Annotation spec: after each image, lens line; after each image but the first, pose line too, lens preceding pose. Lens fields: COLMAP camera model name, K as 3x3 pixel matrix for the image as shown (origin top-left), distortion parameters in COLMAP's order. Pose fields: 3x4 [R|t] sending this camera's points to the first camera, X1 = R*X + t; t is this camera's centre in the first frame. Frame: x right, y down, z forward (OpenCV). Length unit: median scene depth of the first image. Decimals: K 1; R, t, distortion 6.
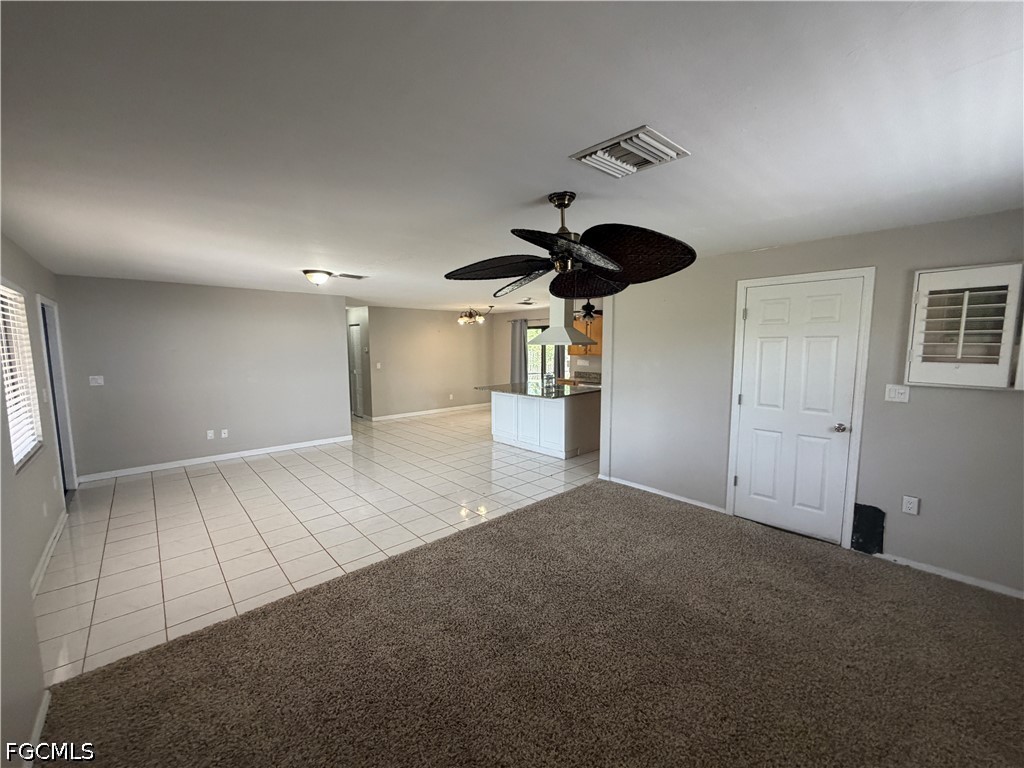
lens RADIAL K [[407.6, 0, 509.5], [0, 407.6, 386.4], [0, 0, 1]] dist [0.002245, 0.000054]
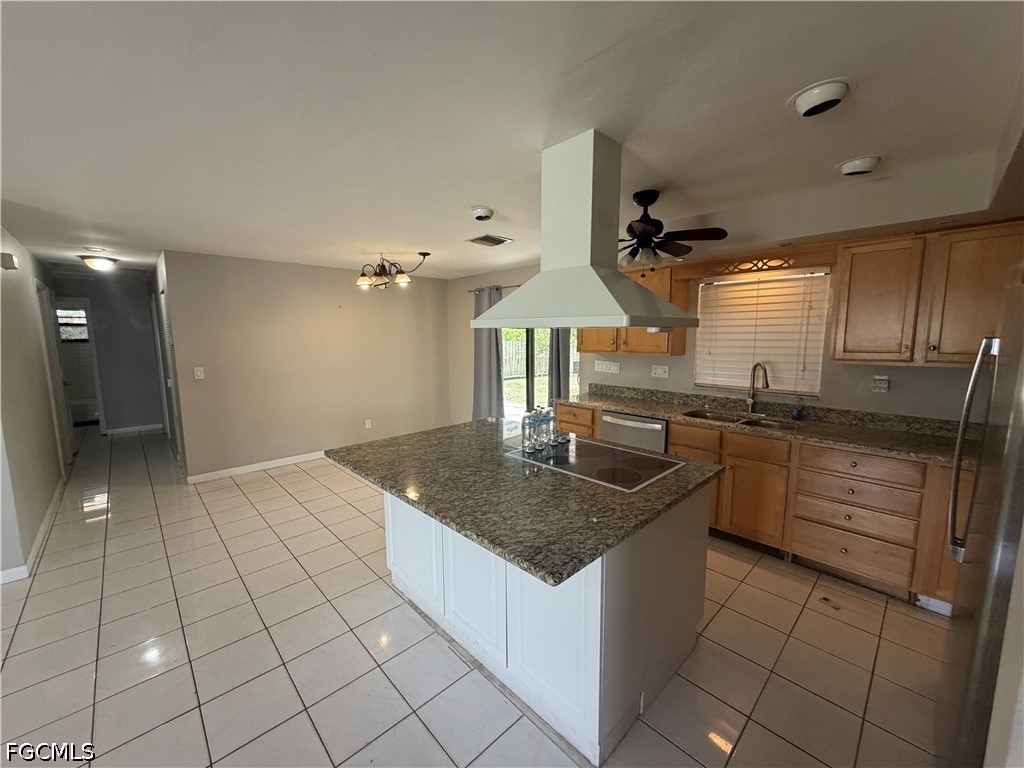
lens RADIAL K [[407.6, 0, 509.5], [0, 407.6, 386.4], [0, 0, 1]] dist [0.002245, 0.000054]
pose [[0.999767, -0.001643, 0.021509, 0.049321], [0.001129, 0.999715, 0.023862, -0.046703], [-0.021542, -0.023832, 0.999484, 0.500084]]
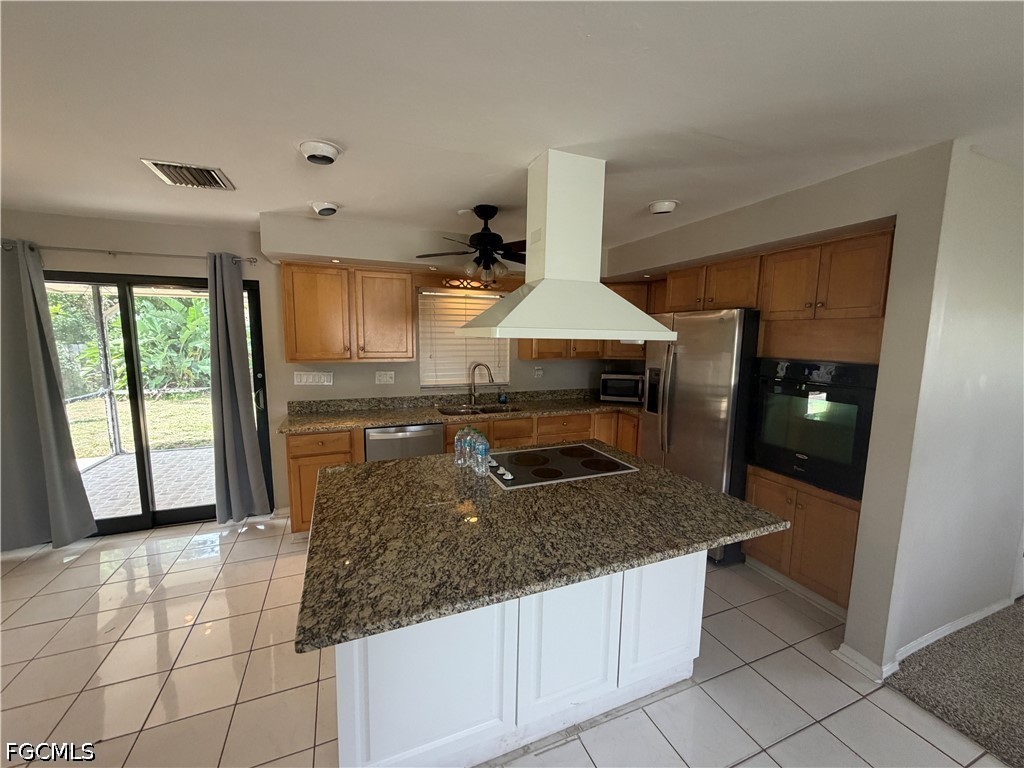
lens RADIAL K [[407.1, 0, 506.8], [0, 407.1, 385.7], [0, 0, 1]] dist [-0.000740, -0.000228]
pose [[0.343126, -0.106184, 0.933268, -0.139857], [0.085106, 0.993017, 0.081691, -0.068865], [-0.935426, 0.051397, 0.349767, 0.677793]]
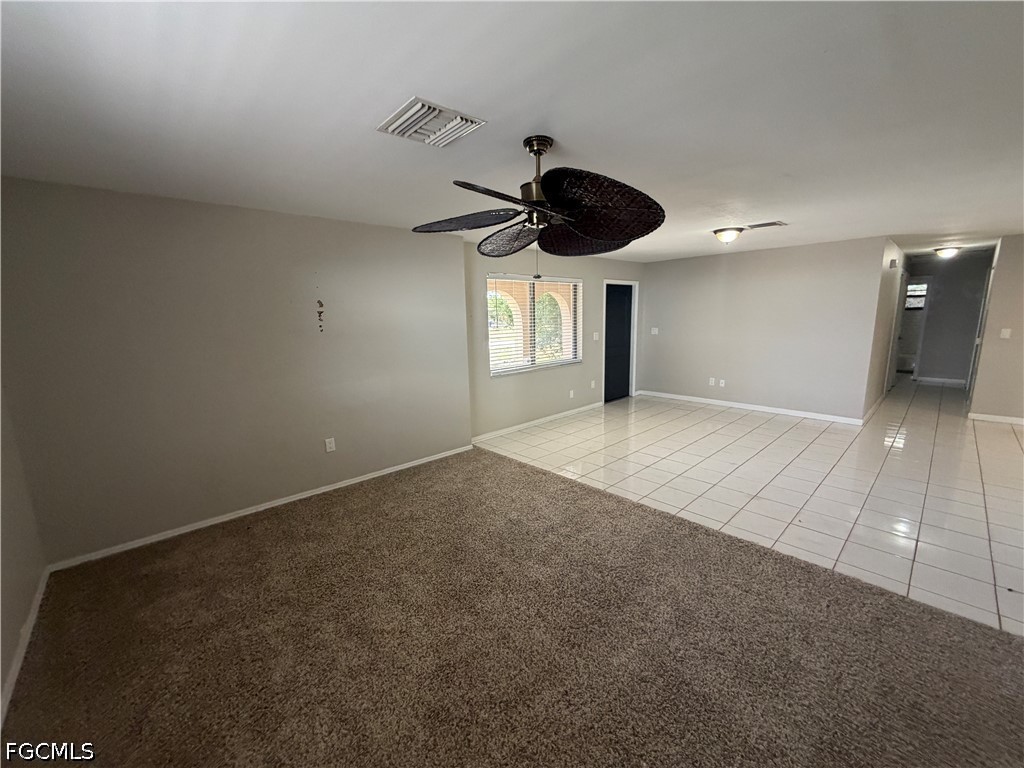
lens RADIAL K [[407.1, 0, 506.8], [0, 407.1, 385.7], [0, 0, 1]] dist [-0.000740, -0.000228]
pose [[0.007585, 0.177149, -0.984155, 0.295081], [-0.080135, 0.981125, 0.175986, -0.021427], [0.996755, 0.077531, 0.021637, 0.248498]]
